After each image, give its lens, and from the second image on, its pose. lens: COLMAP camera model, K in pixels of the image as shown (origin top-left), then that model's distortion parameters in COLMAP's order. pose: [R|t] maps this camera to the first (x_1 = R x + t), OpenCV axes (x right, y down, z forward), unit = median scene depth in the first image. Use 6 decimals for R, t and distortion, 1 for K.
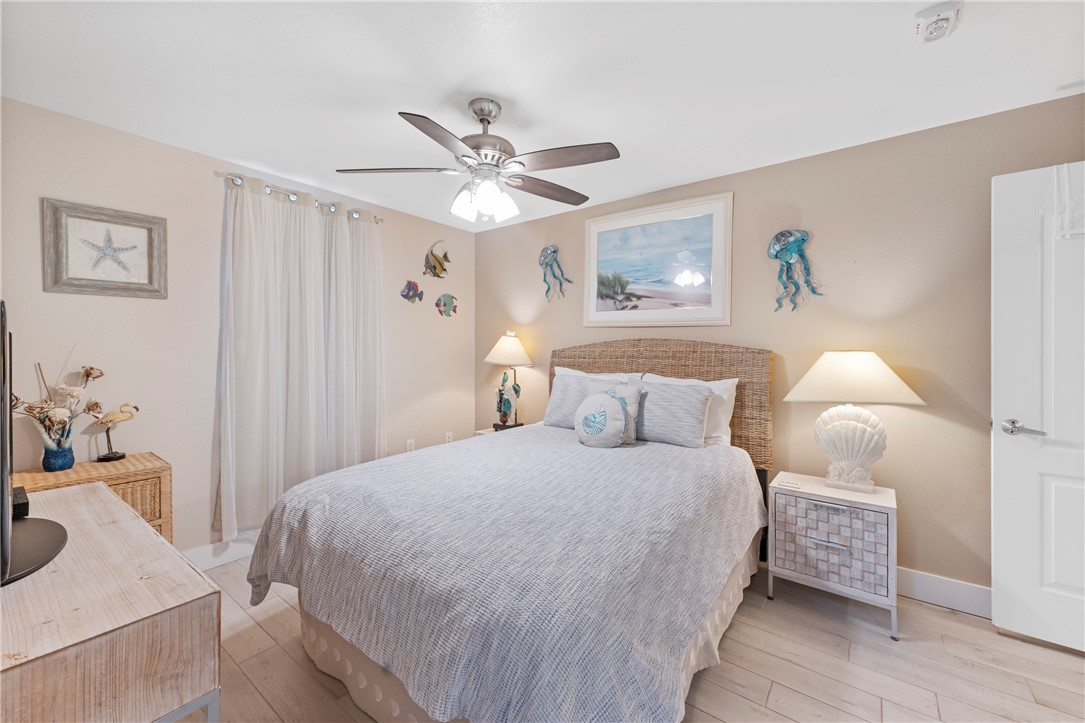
lens RADIAL K [[432.6, 0, 547.2], [0, 432.6, 352.2], [0, 0, 1]] dist [-0.000471, -0.000033]
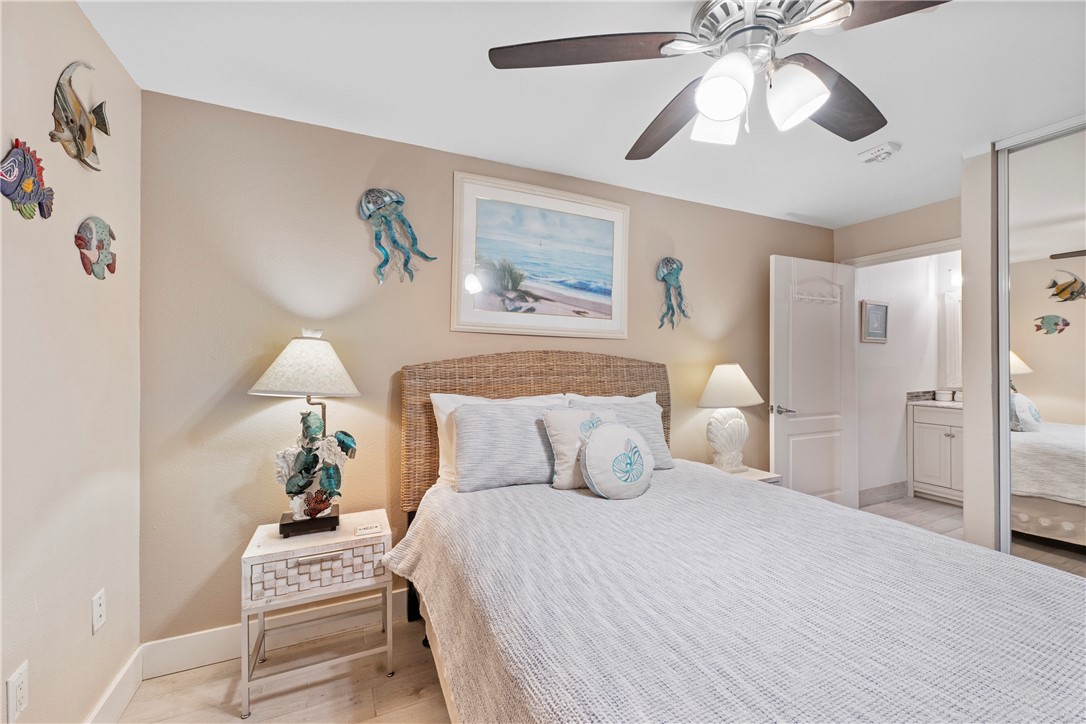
lens RADIAL K [[433.0, 0, 546.3], [0, 433.0, 362.9], [0, 0, 1]] dist [-0.000471, -0.000033]
pose [[0.462479, -0.004580, 0.886618, -0.470220], [0.010449, 0.999945, -0.000285, -0.008123], [-0.886568, 0.009396, 0.462502, 0.604710]]
